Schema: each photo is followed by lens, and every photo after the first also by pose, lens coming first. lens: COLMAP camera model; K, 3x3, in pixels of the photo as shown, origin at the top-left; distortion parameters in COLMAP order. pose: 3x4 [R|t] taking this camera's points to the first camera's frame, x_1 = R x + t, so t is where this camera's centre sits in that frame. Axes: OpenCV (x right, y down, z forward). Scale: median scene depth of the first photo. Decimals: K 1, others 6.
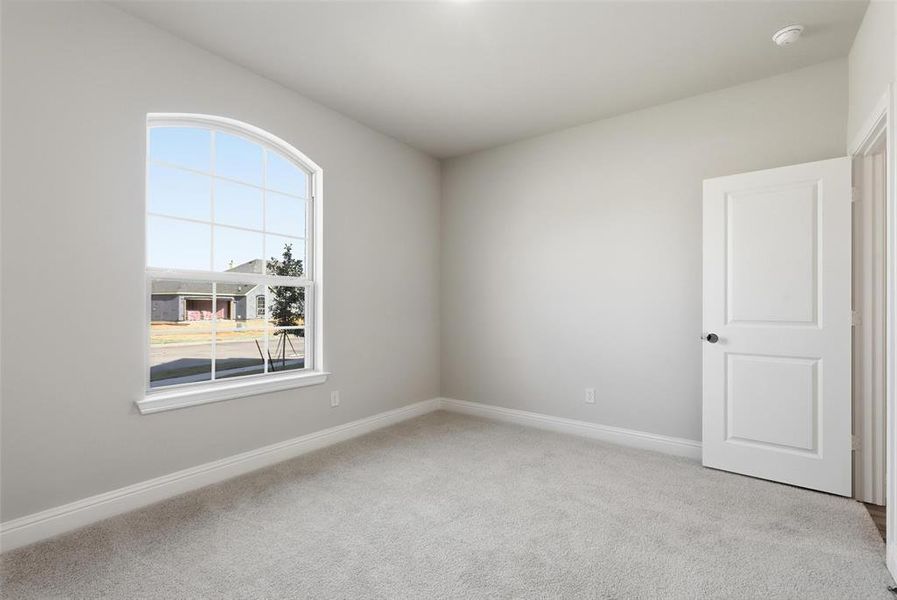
lens RADIAL K [[410.7, 0, 444.7], [0, 410.7, 302.8], [0, 0, 1]] dist [-0.011097, -0.000755]
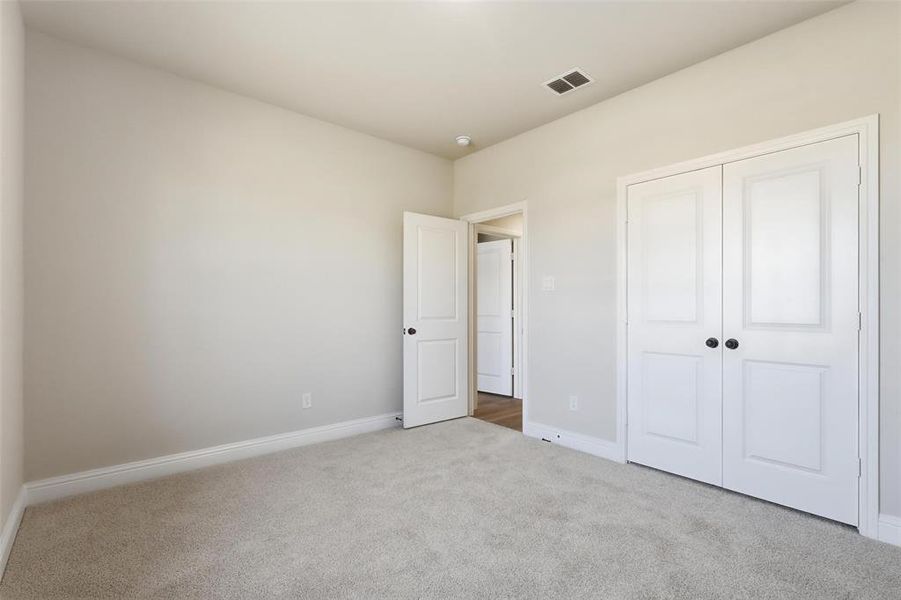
lens RADIAL K [[412.6, 0, 451.9], [0, 412.6, 304.3], [0, 0, 1]] dist [-0.011097, -0.000755]
pose [[0.213585, 0.003371, 0.976919, -0.659878], [-0.004917, 0.999985, -0.002376, -0.000132], [-0.976912, -0.004296, 0.213598, 0.588302]]
